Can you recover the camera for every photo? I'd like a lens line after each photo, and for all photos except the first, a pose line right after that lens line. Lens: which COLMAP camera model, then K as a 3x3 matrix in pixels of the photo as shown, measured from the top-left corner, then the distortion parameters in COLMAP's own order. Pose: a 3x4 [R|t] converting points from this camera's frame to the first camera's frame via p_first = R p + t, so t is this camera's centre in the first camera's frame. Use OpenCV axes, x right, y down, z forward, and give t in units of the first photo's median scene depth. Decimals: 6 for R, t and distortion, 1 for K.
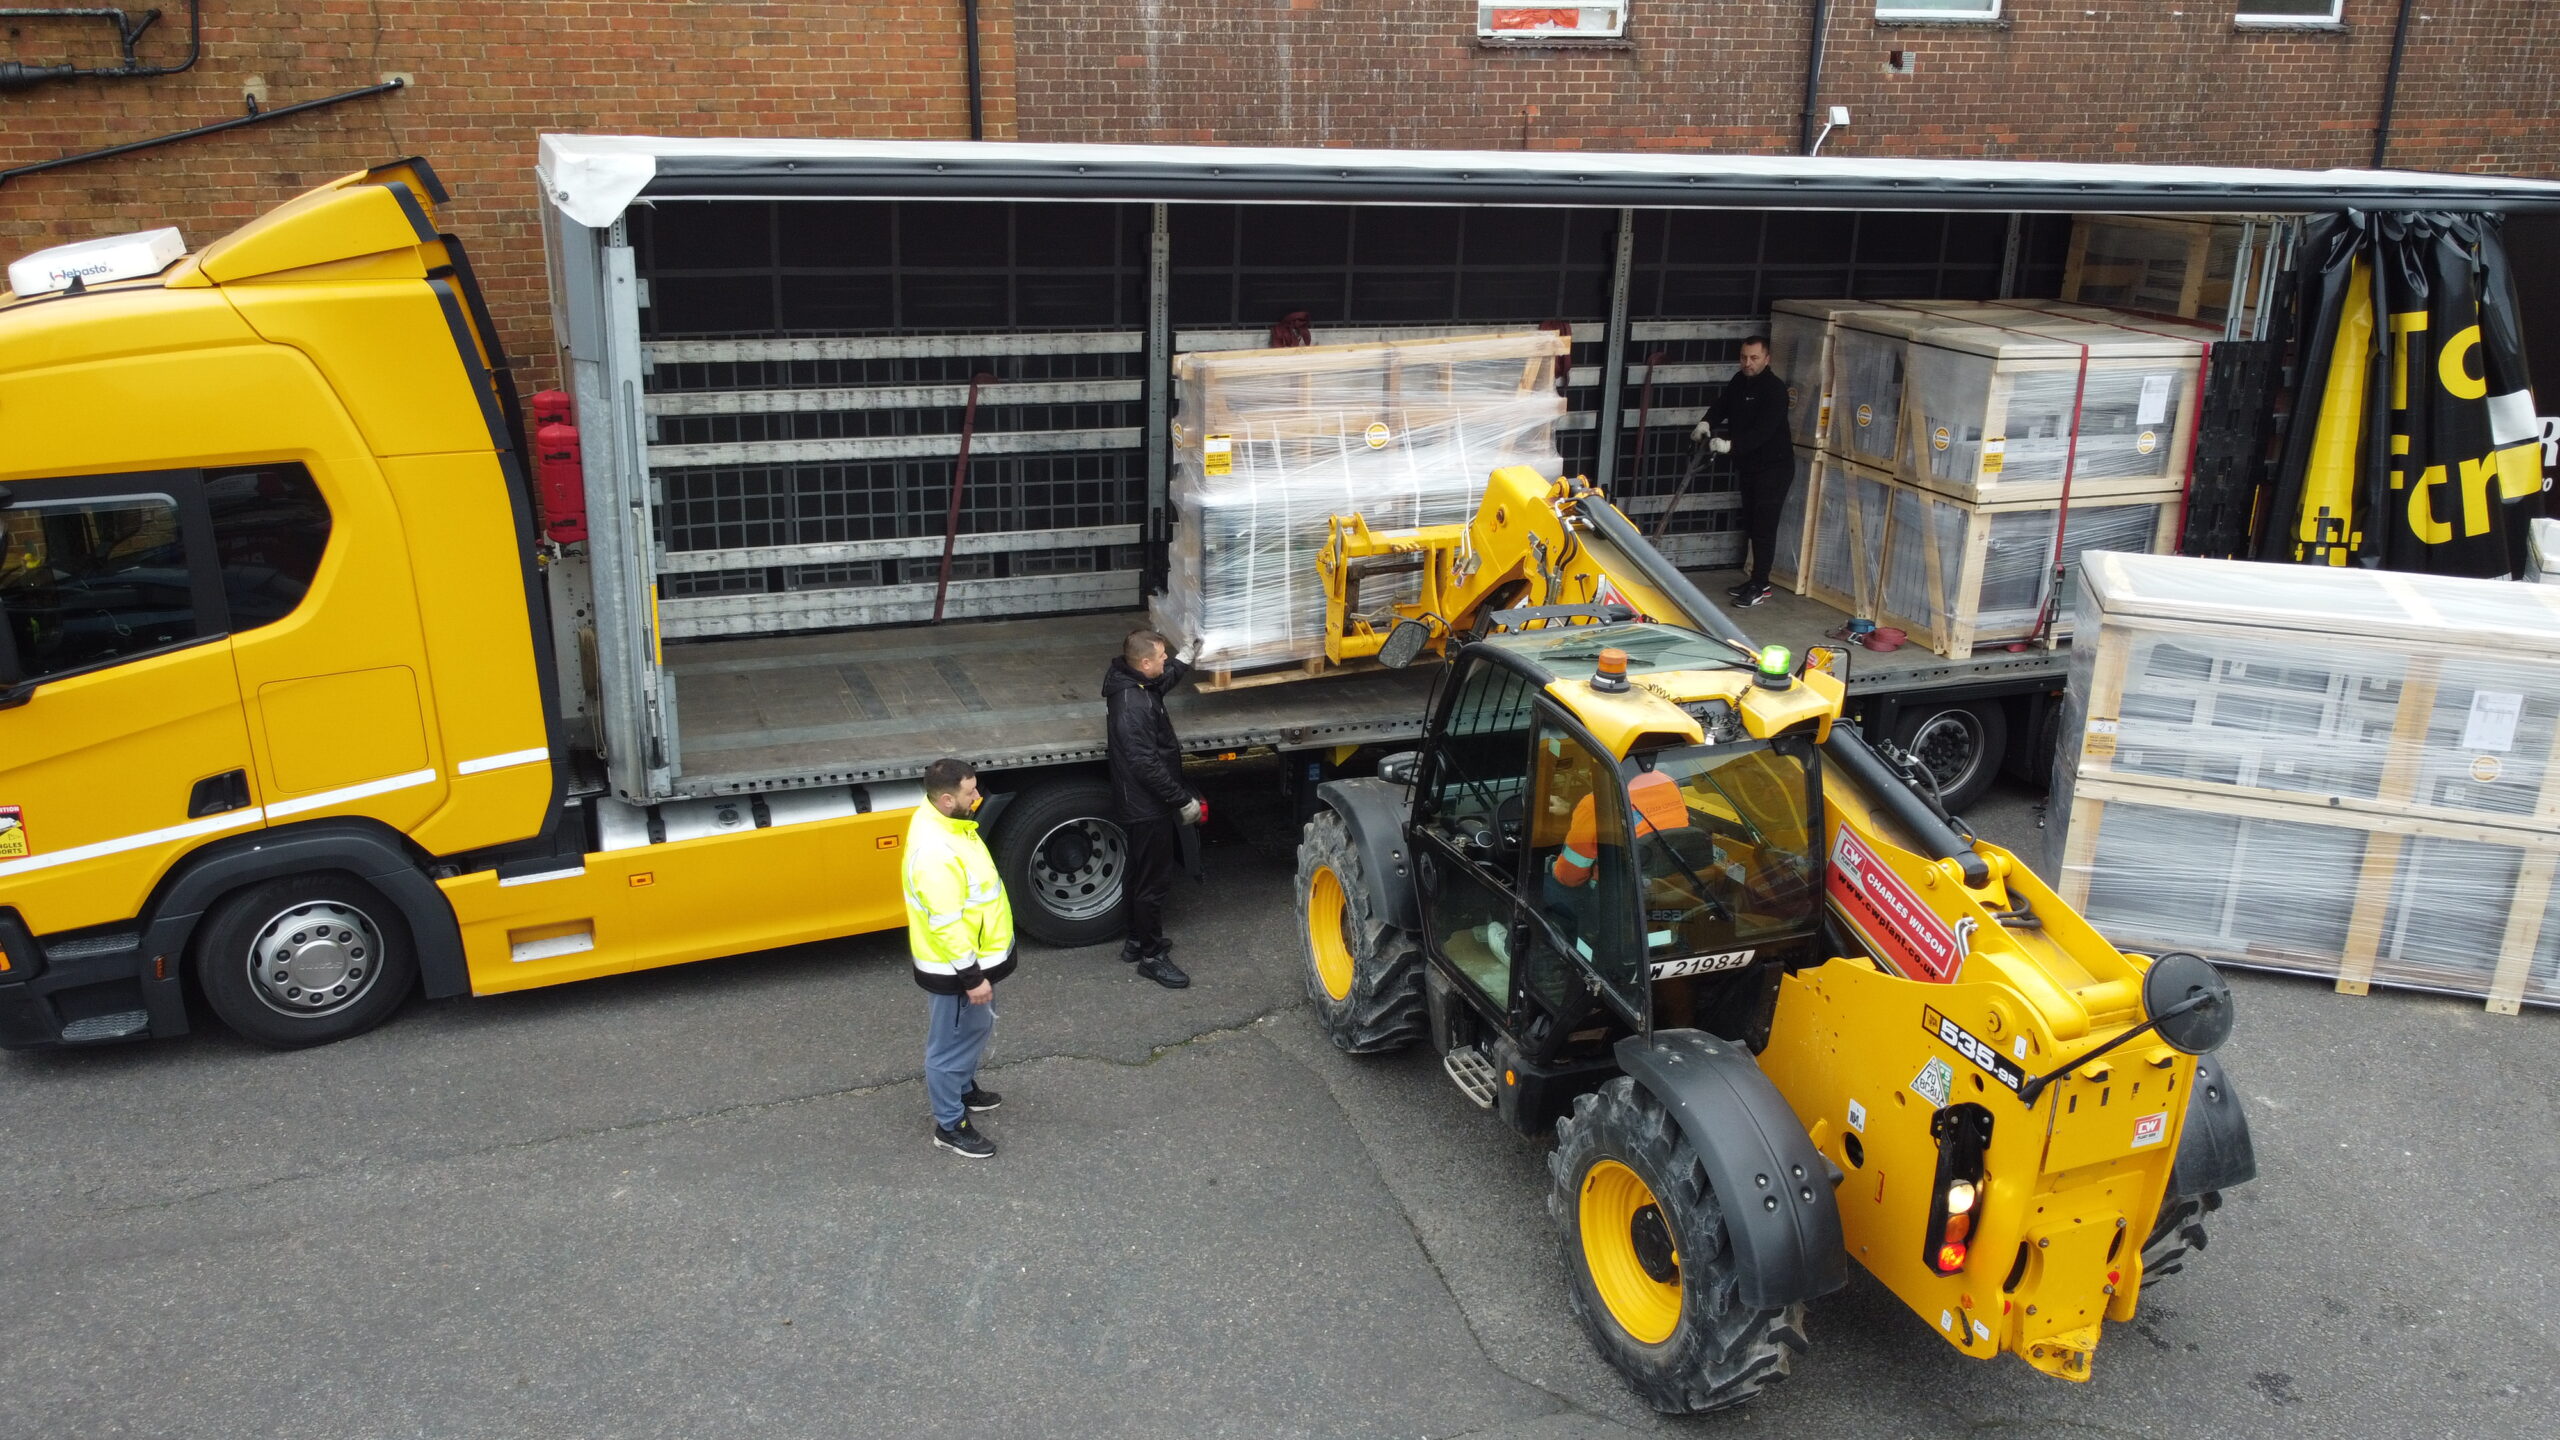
lens RADIAL K [[1963.8, 0, 1280.0], [0, 1963.8, 720.0], [0, 0, 1]] dist [-0.000746, -0.002787]
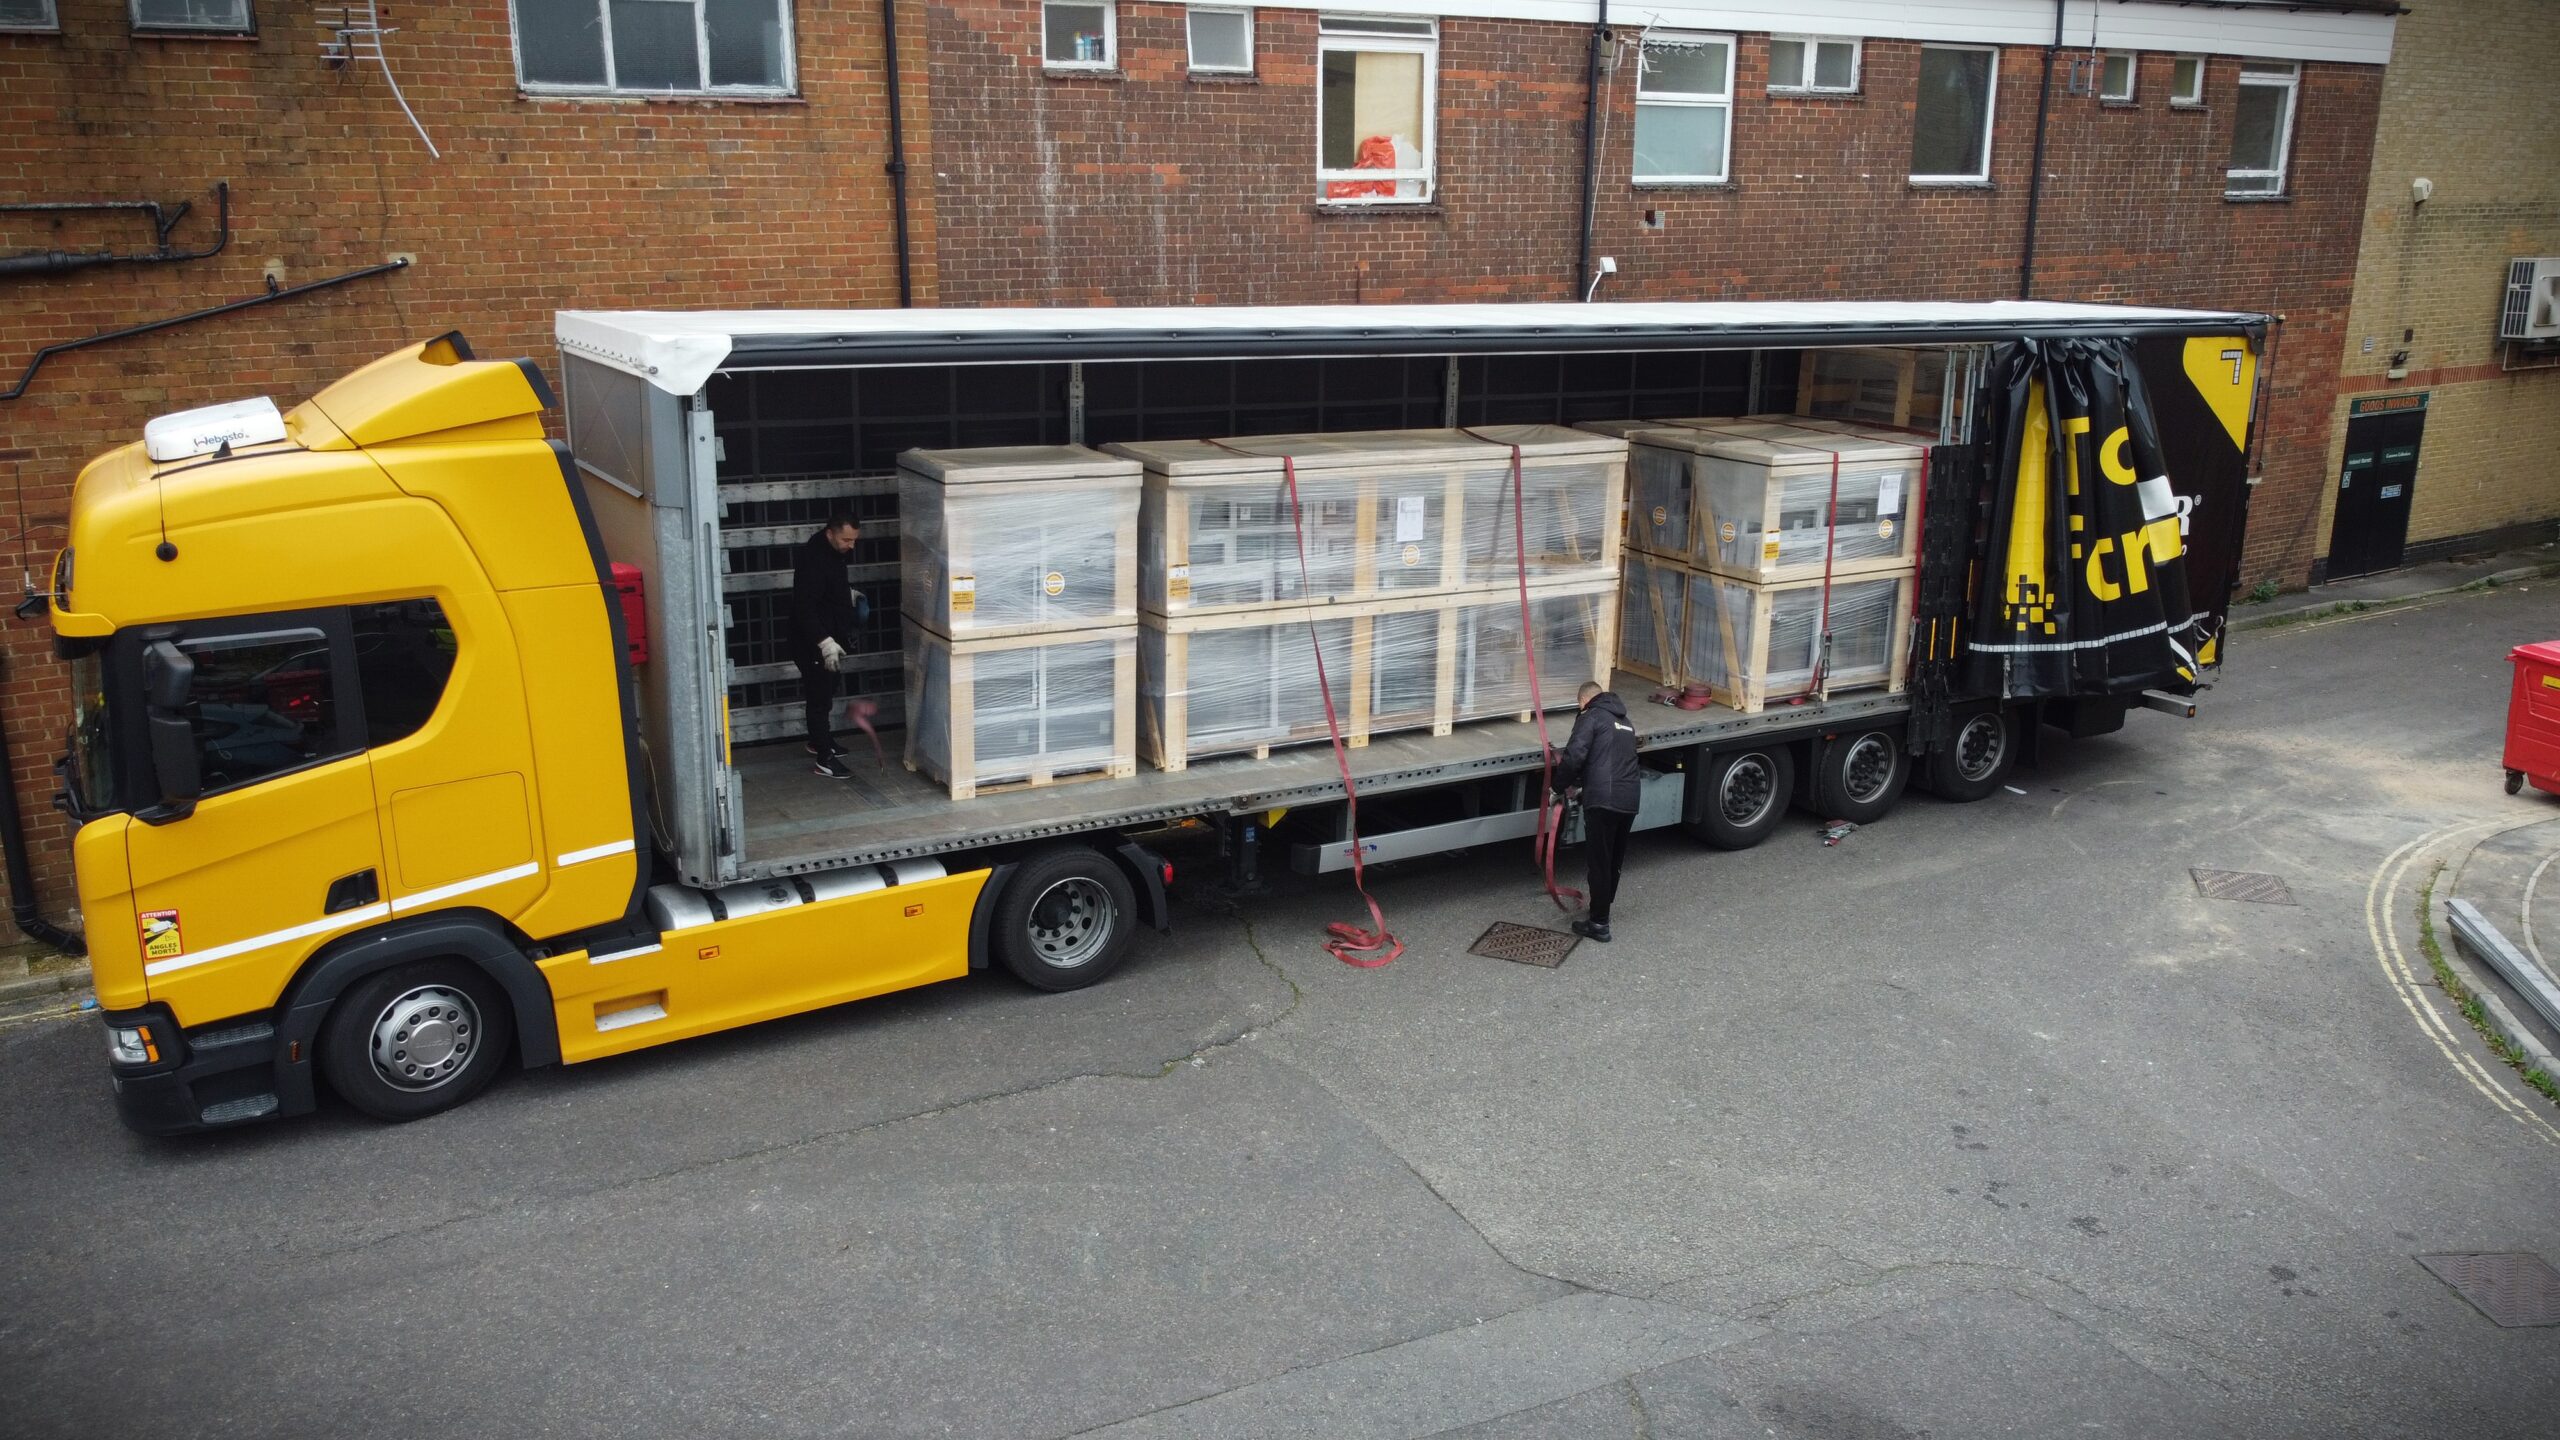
lens RADIAL K [[1963.8, 0, 1280.0], [0, 1963.8, 720.0], [0, 0, 1]] dist [-0.000746, -0.002787]
pose [[0.986485, -0.049418, 0.156222, -0.130636], [0.058407, 0.996859, -0.053478, 0.021656], [-0.153089, 0.061880, 0.986273, -0.145945]]
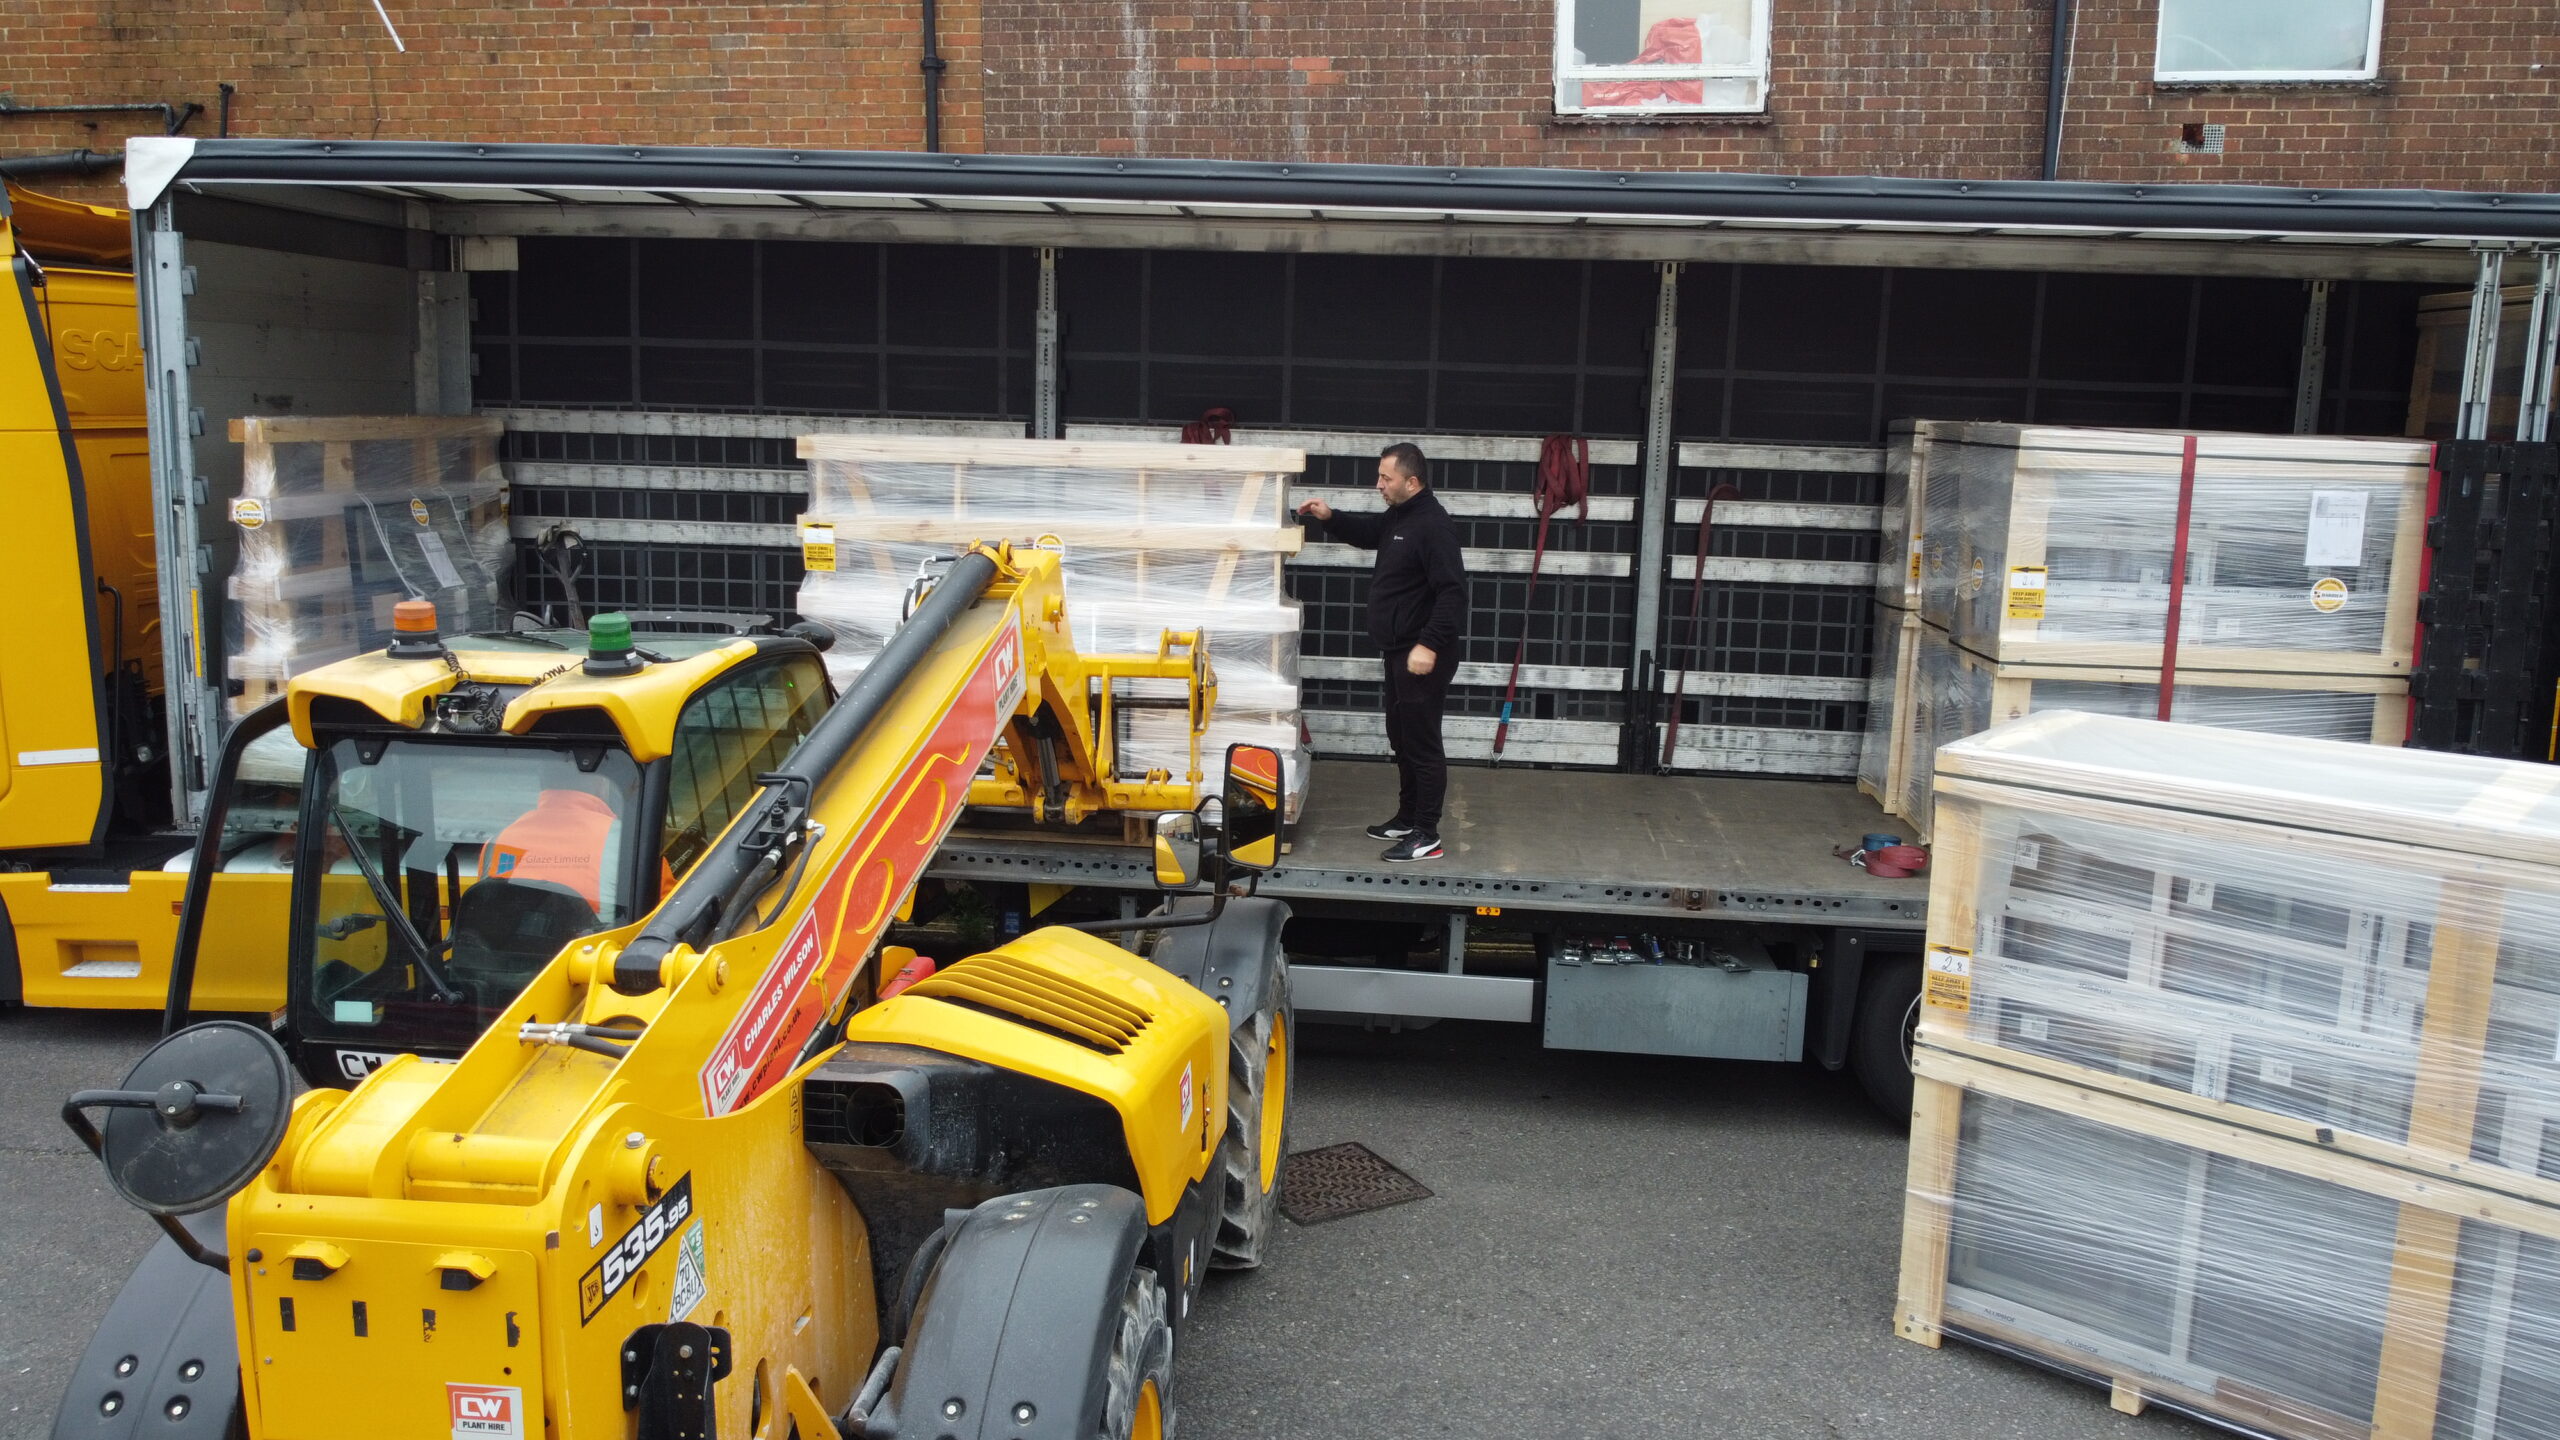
lens RADIAL K [[1963.8, 0, 1280.0], [0, 1963.8, 720.0], [0, 0, 1]] dist [-0.000746, -0.002787]
pose [[0.896347, 0.069756, -0.437832, 0.414372], [-0.144357, 0.979650, -0.139455, 0.037739], [0.419194, 0.188204, 0.888175, 0.291218]]
